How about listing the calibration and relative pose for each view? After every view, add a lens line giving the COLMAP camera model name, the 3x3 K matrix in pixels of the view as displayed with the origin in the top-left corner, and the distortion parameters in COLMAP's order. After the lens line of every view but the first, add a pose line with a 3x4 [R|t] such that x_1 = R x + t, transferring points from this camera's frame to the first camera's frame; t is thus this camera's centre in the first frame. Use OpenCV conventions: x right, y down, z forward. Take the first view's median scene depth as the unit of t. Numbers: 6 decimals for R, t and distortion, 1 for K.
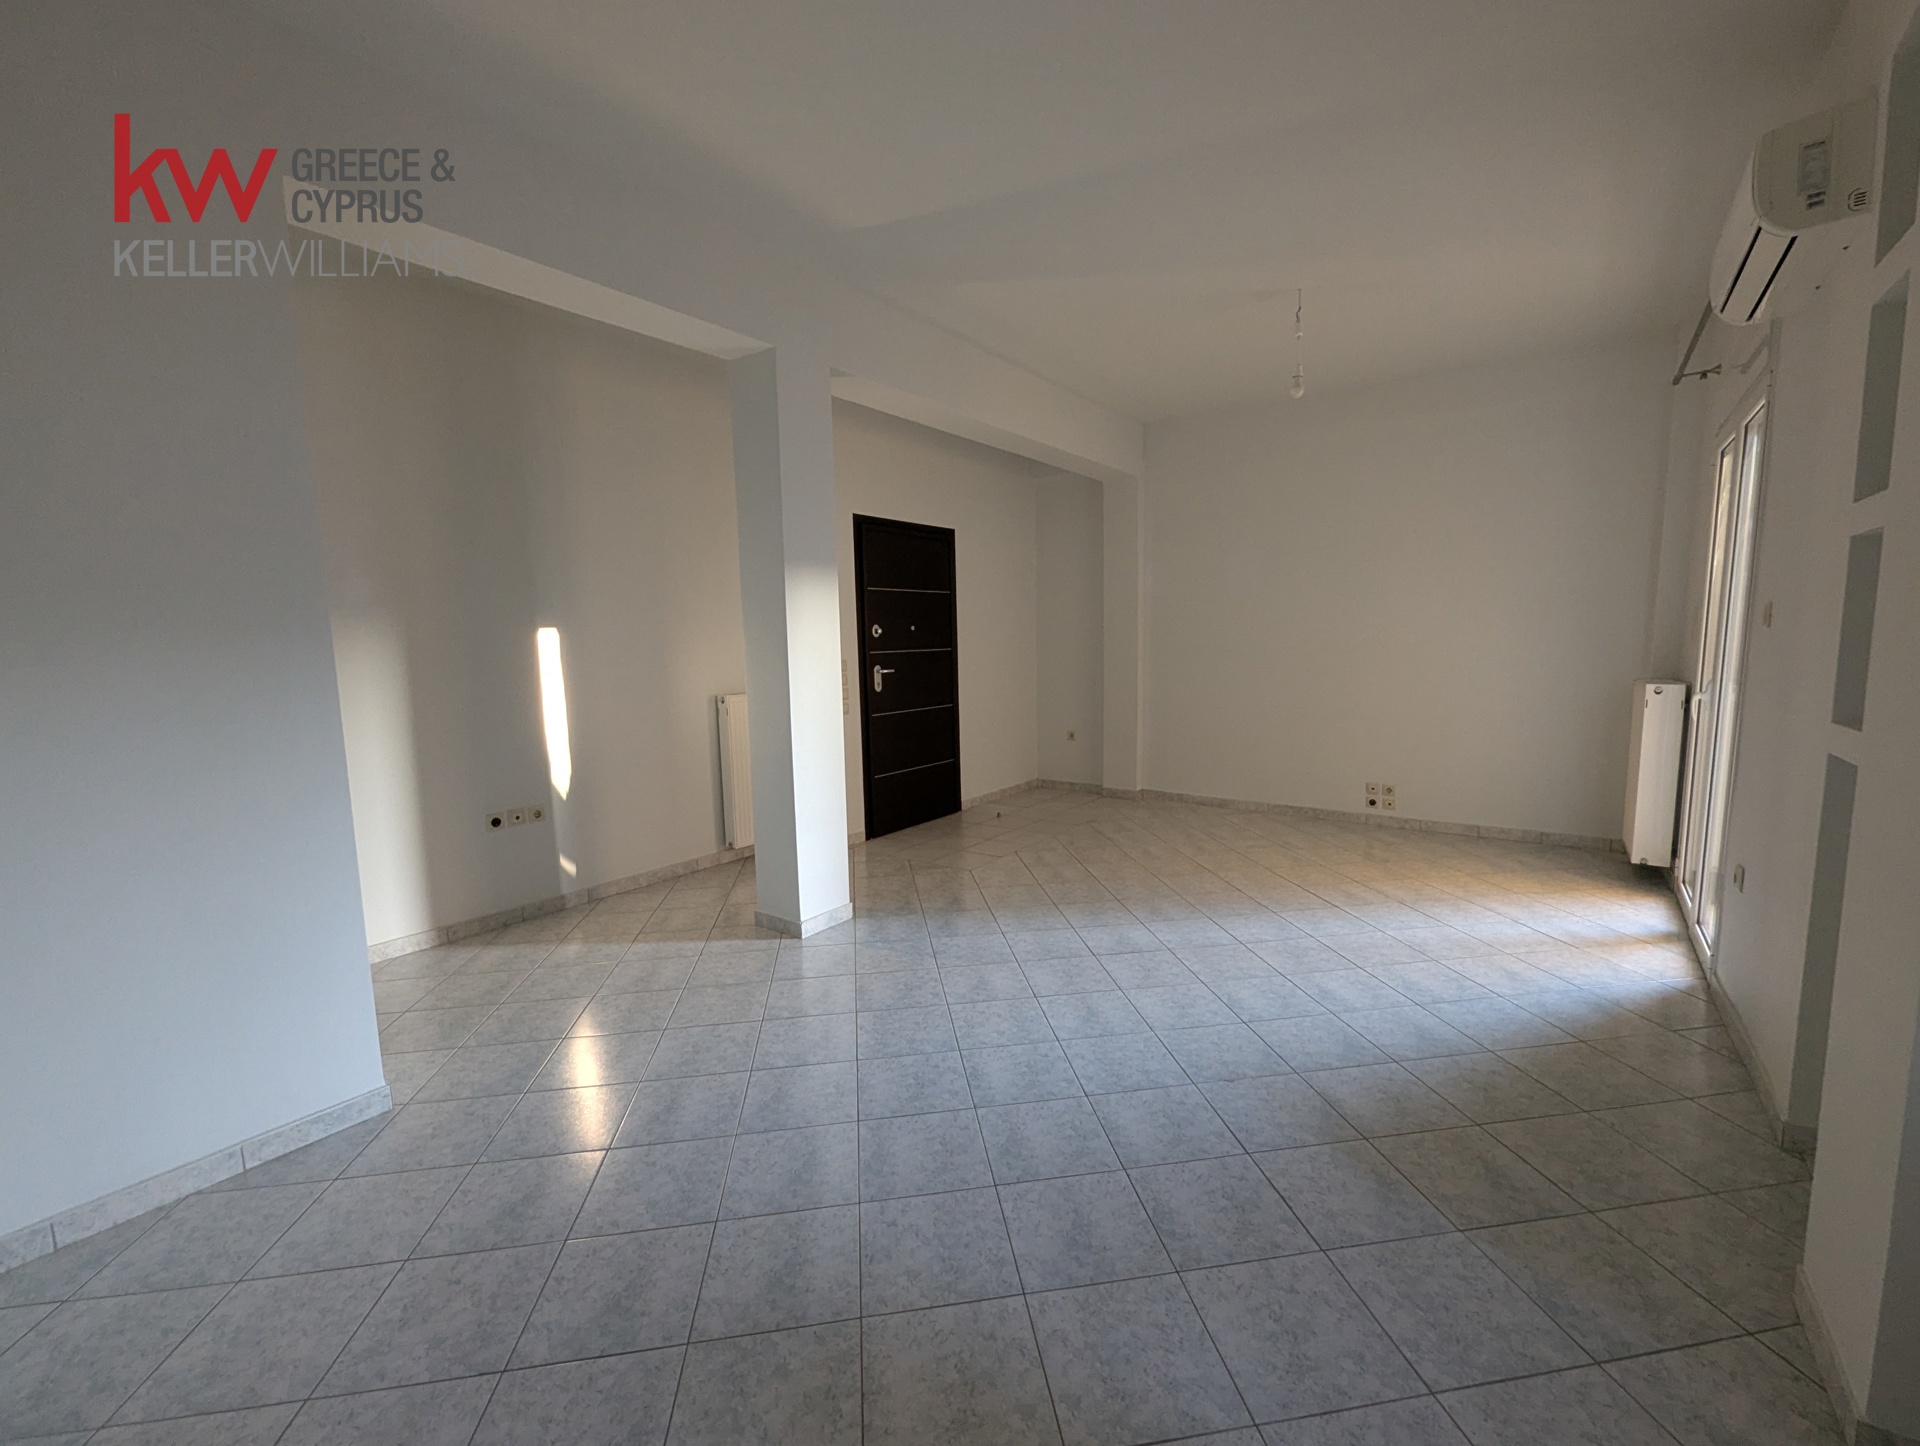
lens RADIAL K [[806.6, 0, 969.2], [0, 806.6, 733.2], [0, 0, 1]] dist [-0.003163, 0.000082]
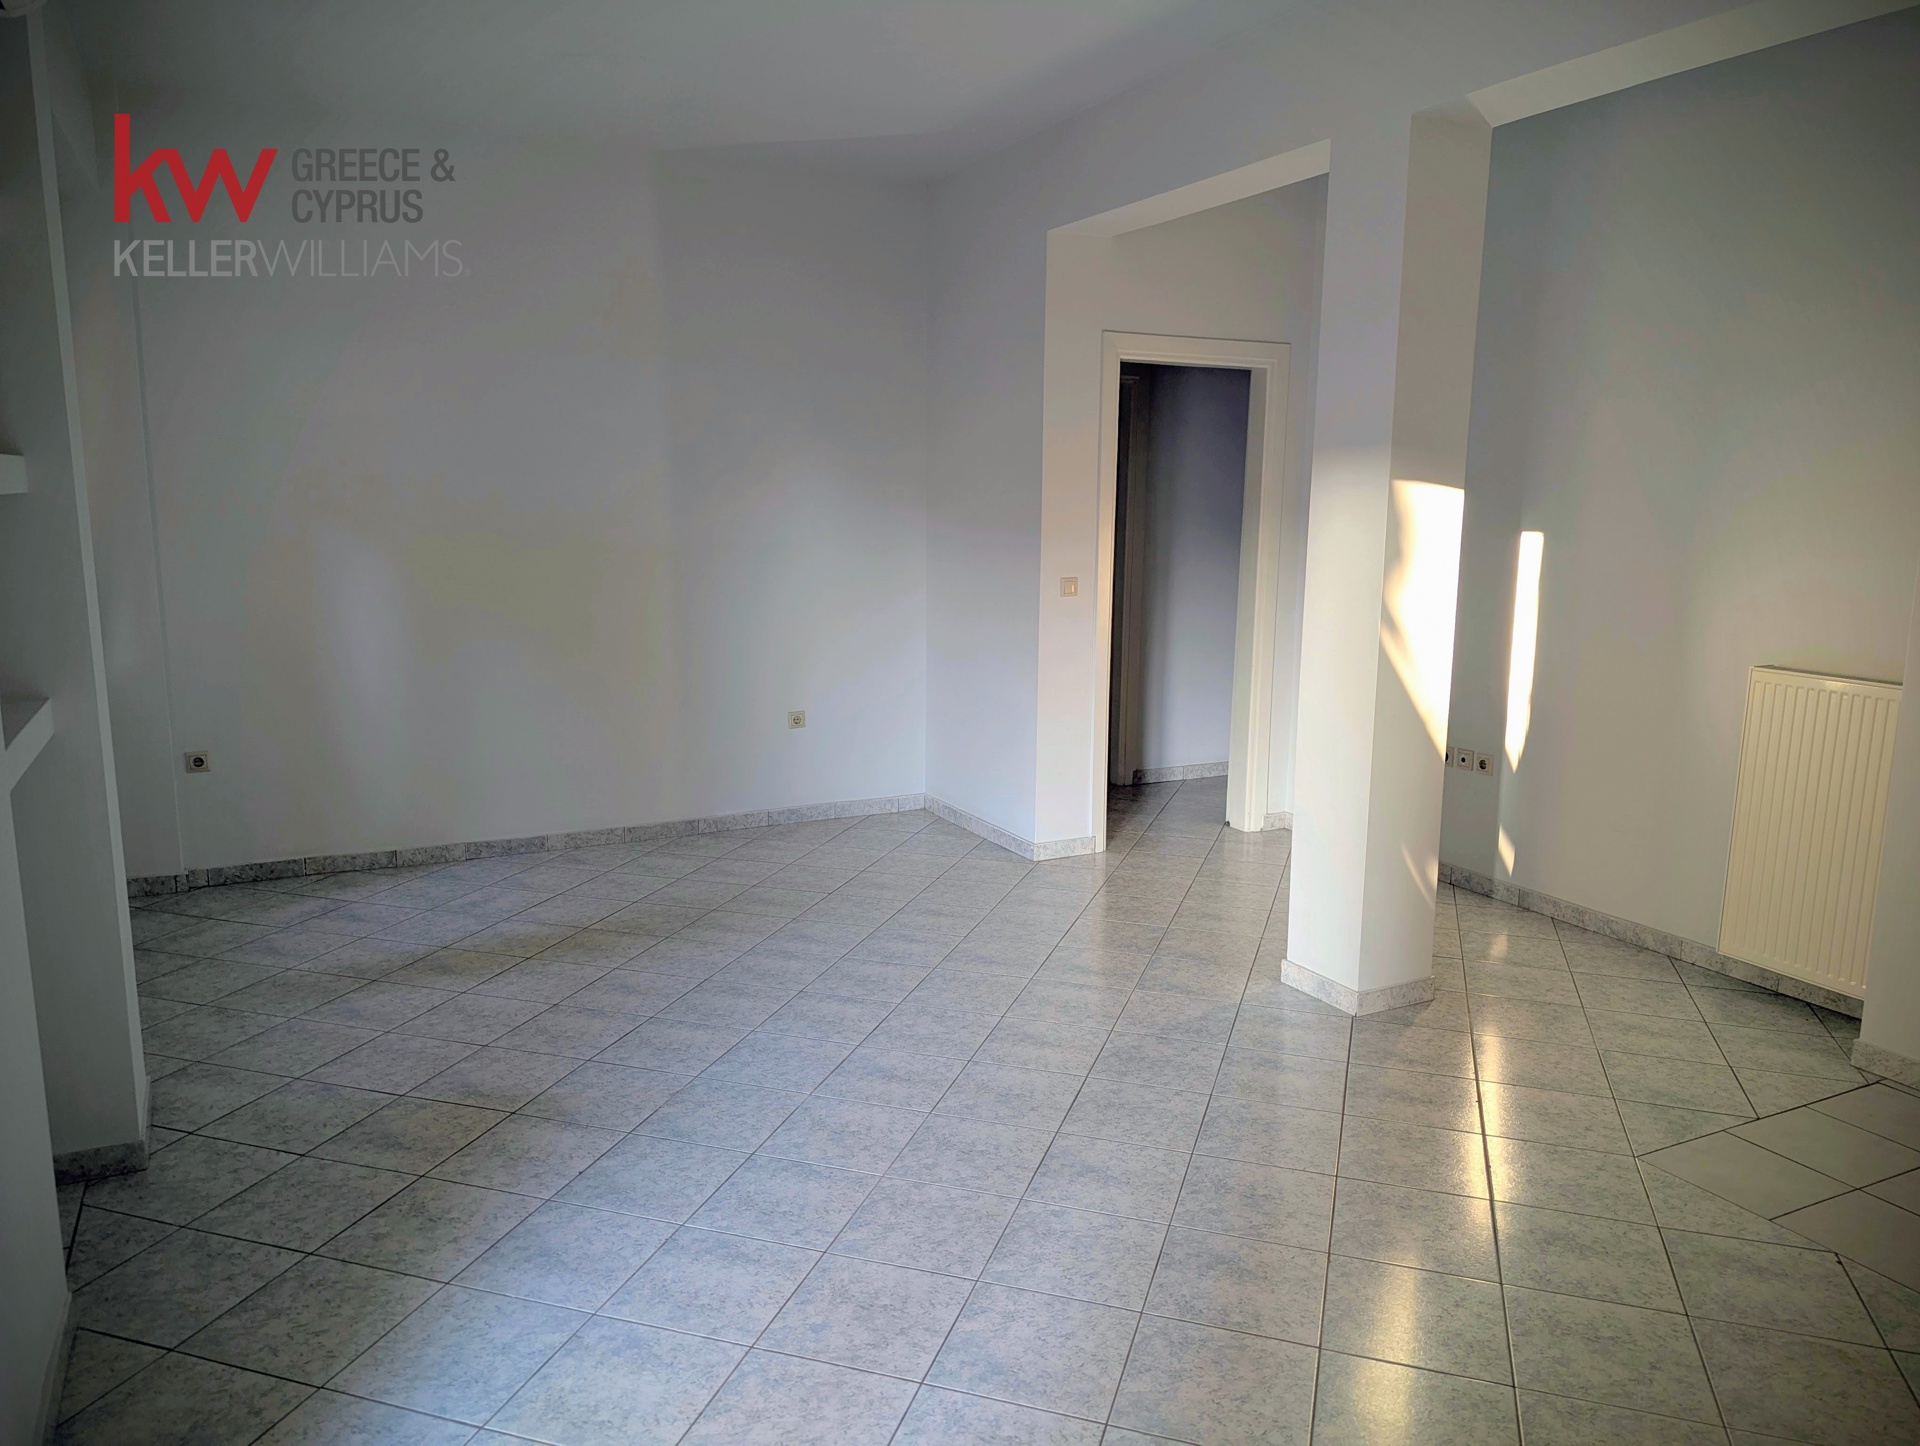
lens RADIAL K [[1357.8, 0, 960.0], [0, 1357.8, 723.0], [0, 0, 1]] dist [0.064174, -0.057585]
pose [[-0.450639, 0.169674, -0.876433, 1.070115], [-0.103146, 0.965299, 0.239913, -0.256698], [0.886727, 0.198515, -0.417500, 1.376745]]
